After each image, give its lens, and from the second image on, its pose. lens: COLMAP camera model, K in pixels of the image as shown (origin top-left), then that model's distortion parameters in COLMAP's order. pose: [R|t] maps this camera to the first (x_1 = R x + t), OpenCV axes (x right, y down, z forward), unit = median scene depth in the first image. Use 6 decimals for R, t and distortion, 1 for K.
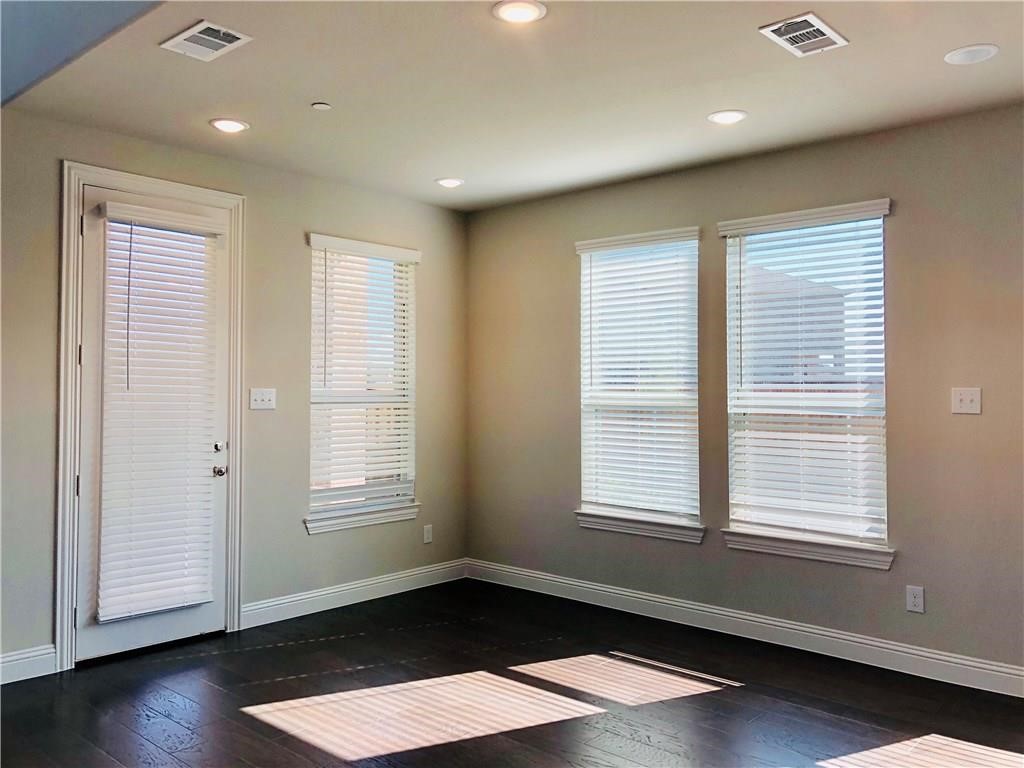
lens RADIAL K [[837.7, 0, 529.0], [0, 837.7, 371.2], [0, 0, 1]] dist [0.061305, -0.076137]
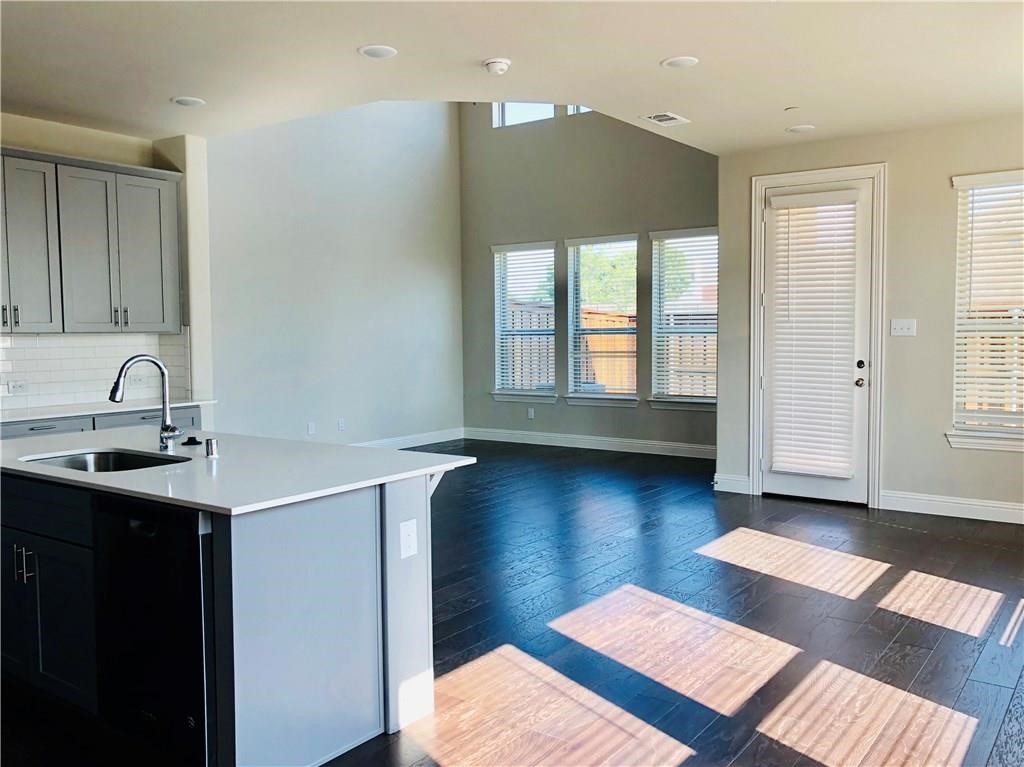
lens RADIAL K [[877.1, 0, 504.1], [0, 877.1, 381.6], [0, 0, 1]] dist [0.044879, -0.014884]
pose [[0.089741, 0.058270, -0.994259, 0.925433], [0.036145, 0.997439, 0.061719, 0.011622], [0.995309, -0.041477, 0.087405, 0.326254]]
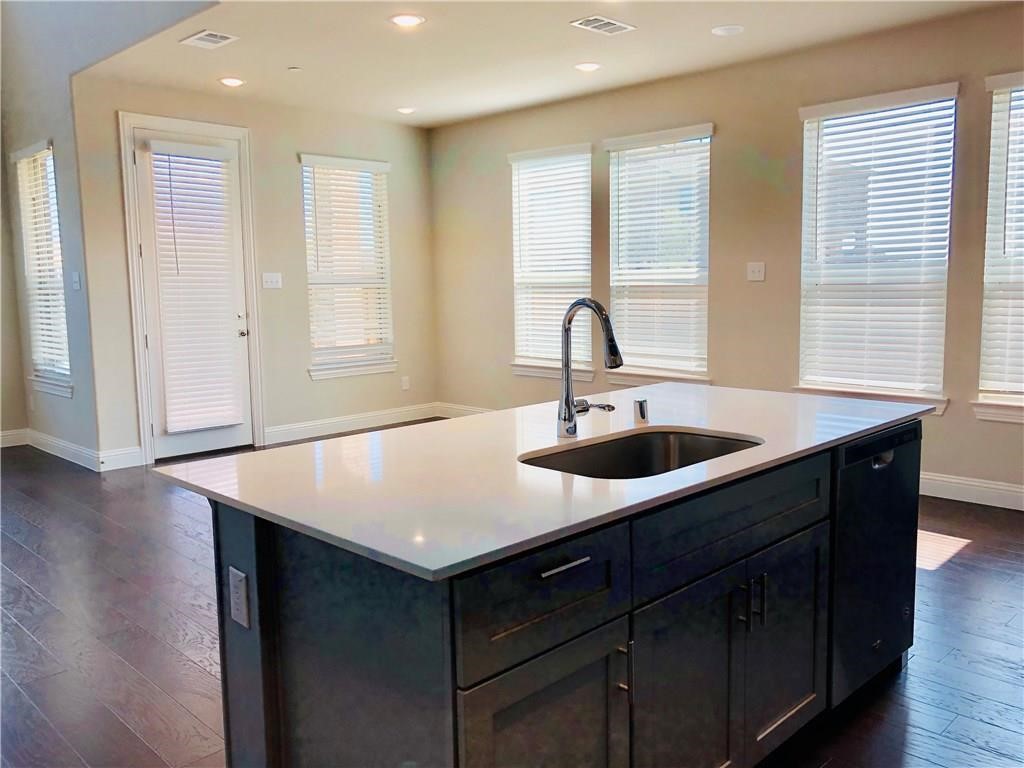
lens RADIAL K [[843.9, 0, 523.9], [0, 843.9, 373.3], [0, 0, 1]] dist [0.078007, -0.123063]
pose [[0.998472, -0.011570, -0.054040, 0.168539], [0.018760, 0.990736, 0.134503, 0.003661], [0.051983, -0.135312, 0.989438, -0.369578]]
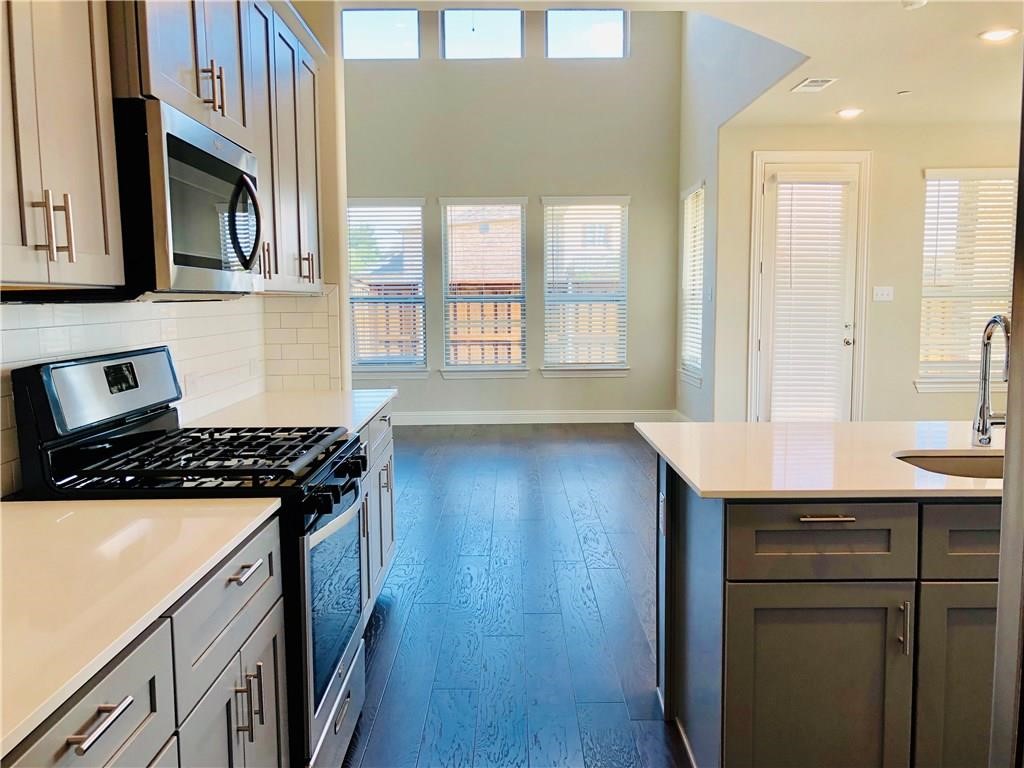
lens RADIAL K [[860.4, 0, 516.4], [0, 860.4, 372.4], [0, 0, 1]] dist [0.027864, -0.015589]
pose [[0.669550, 0.057779, -0.740516, 0.368935], [0.027100, 0.994406, 0.102092, -0.000812], [0.742273, -0.088424, 0.664238, -0.450970]]
